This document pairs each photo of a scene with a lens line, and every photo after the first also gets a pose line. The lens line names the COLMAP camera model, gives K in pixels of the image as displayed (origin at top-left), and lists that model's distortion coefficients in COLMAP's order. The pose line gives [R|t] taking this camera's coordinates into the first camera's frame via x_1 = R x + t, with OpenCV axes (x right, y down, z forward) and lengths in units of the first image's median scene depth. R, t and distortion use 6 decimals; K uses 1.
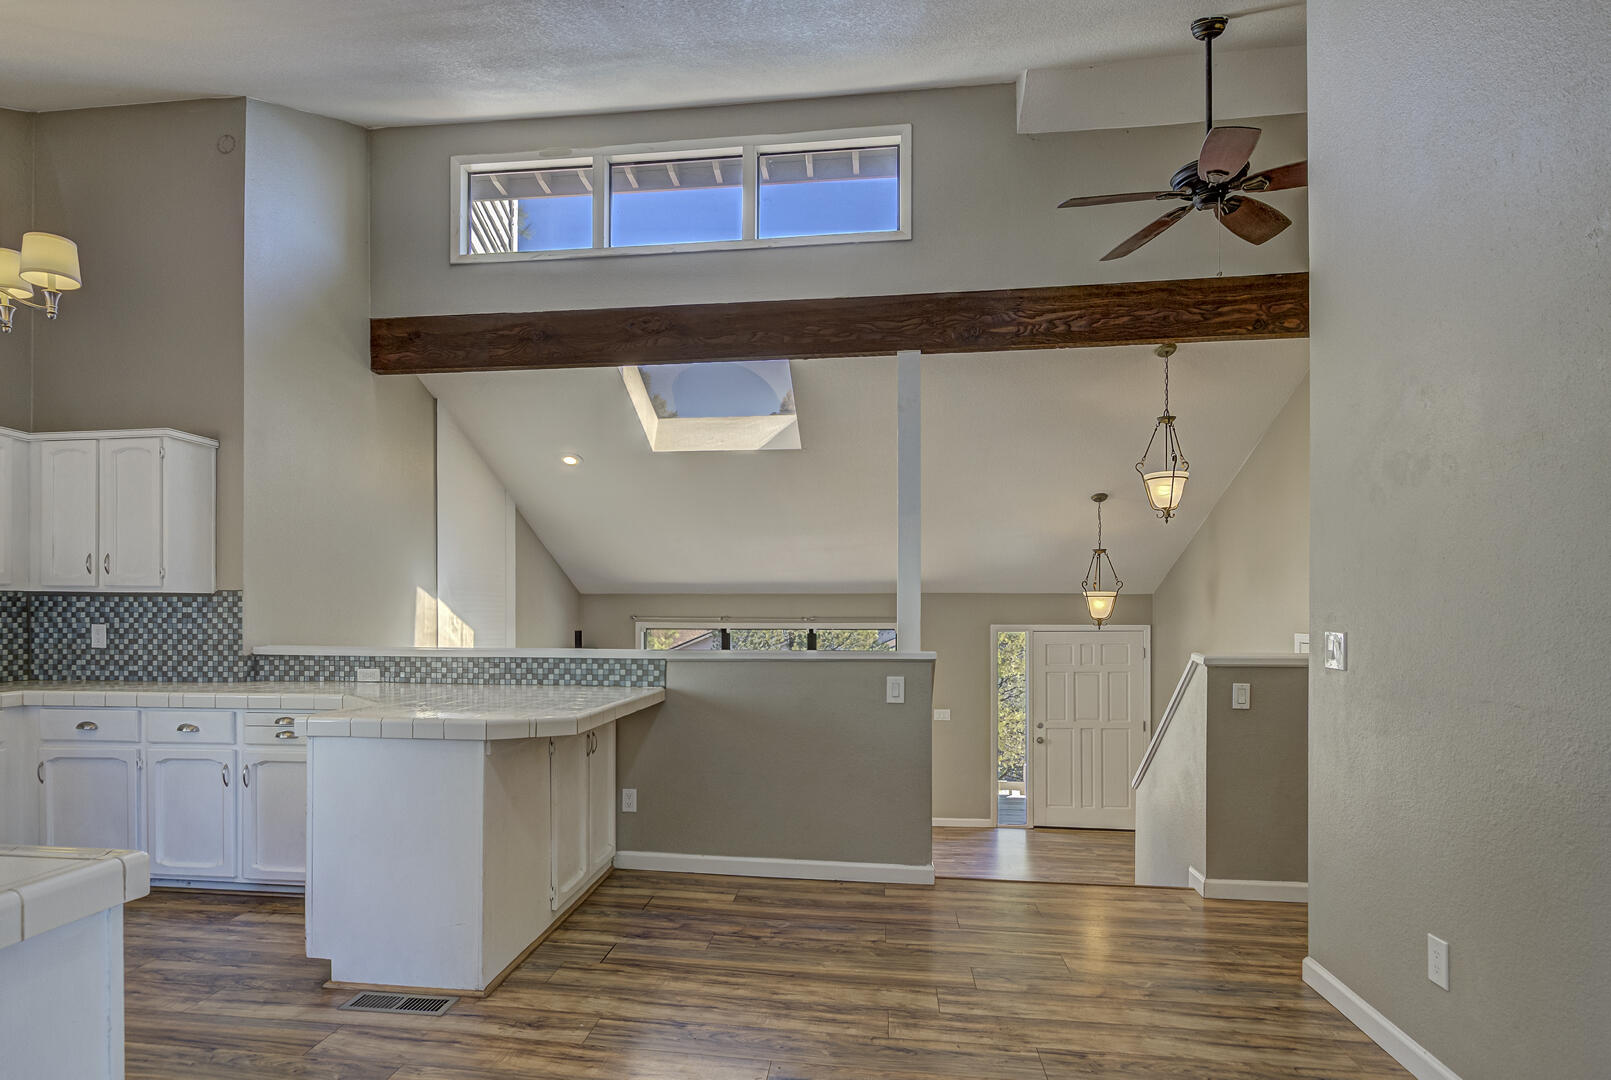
lens RADIAL K [[892.6, 0, 742.0], [0, 892.6, 619.3], [0, 0, 1]] dist [0.004697, -0.005522]
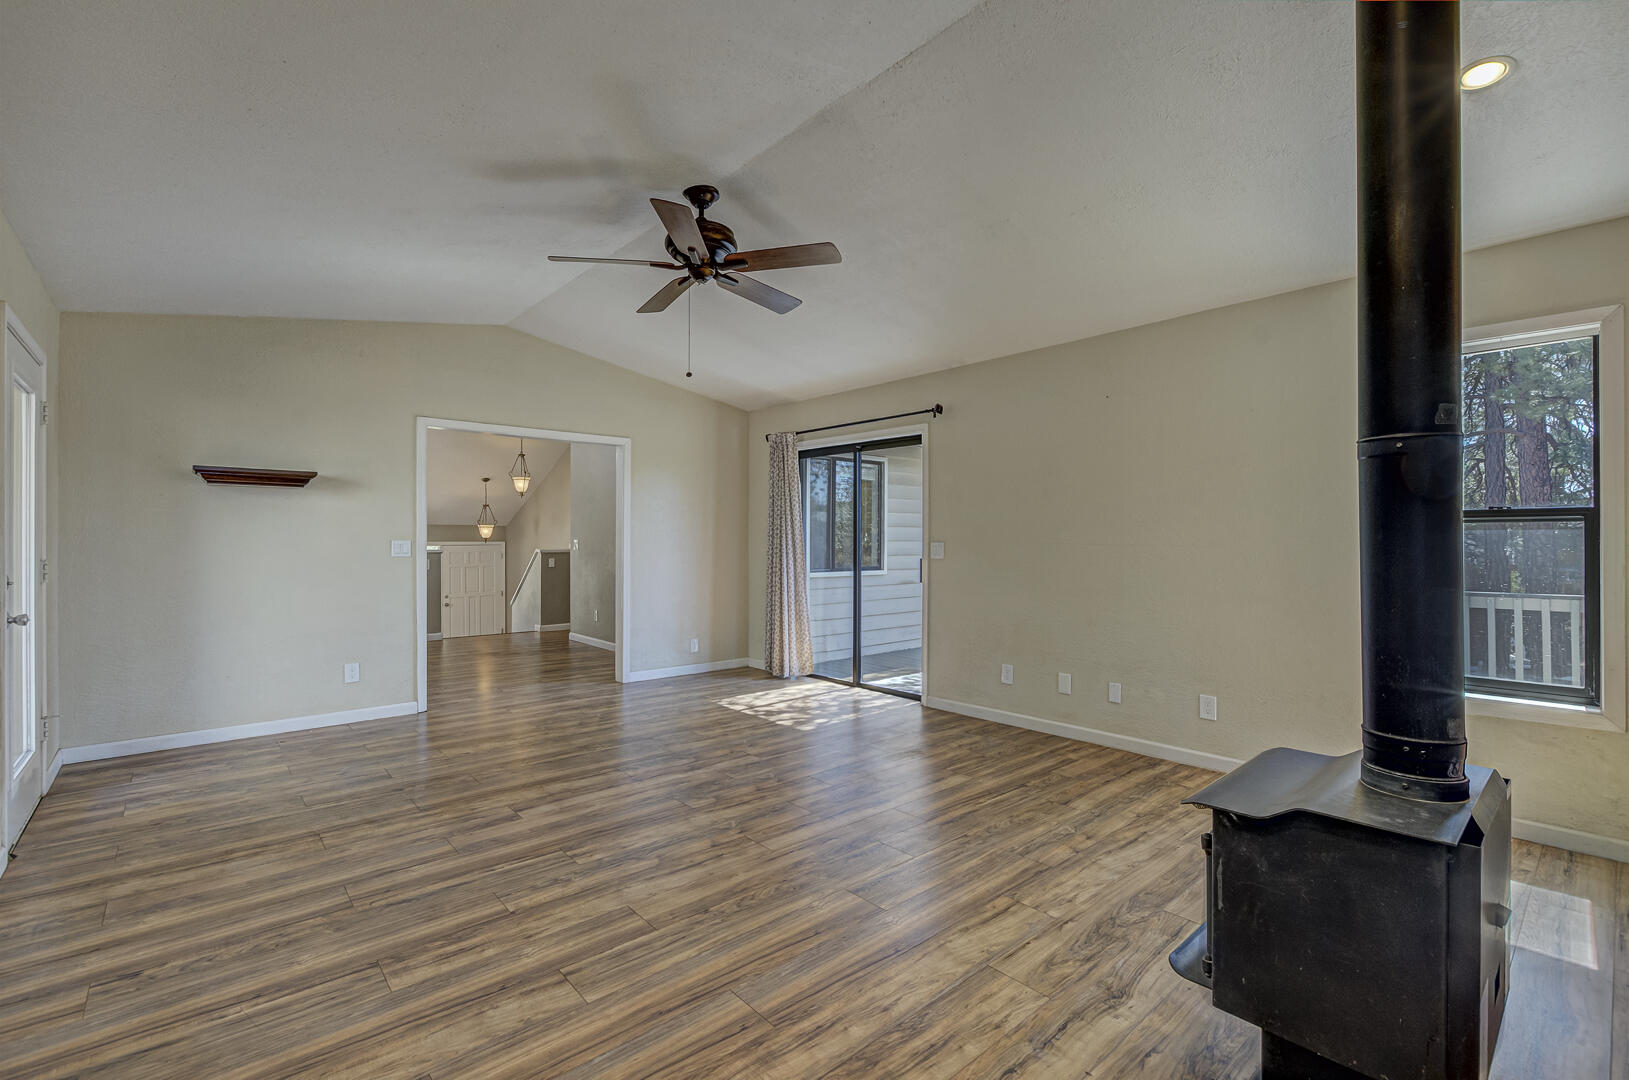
lens RADIAL K [[715.9, 0, 807.9], [0, 715.9, 537.1], [0, 0, 1]] dist [-0.003807, 0.000661]
pose [[0.649499, 0.002027, 0.760359, -0.600555], [0.001896, 0.999989, -0.004286, 0.008055], [-0.760360, 0.004225, 0.649488, -1.030029]]
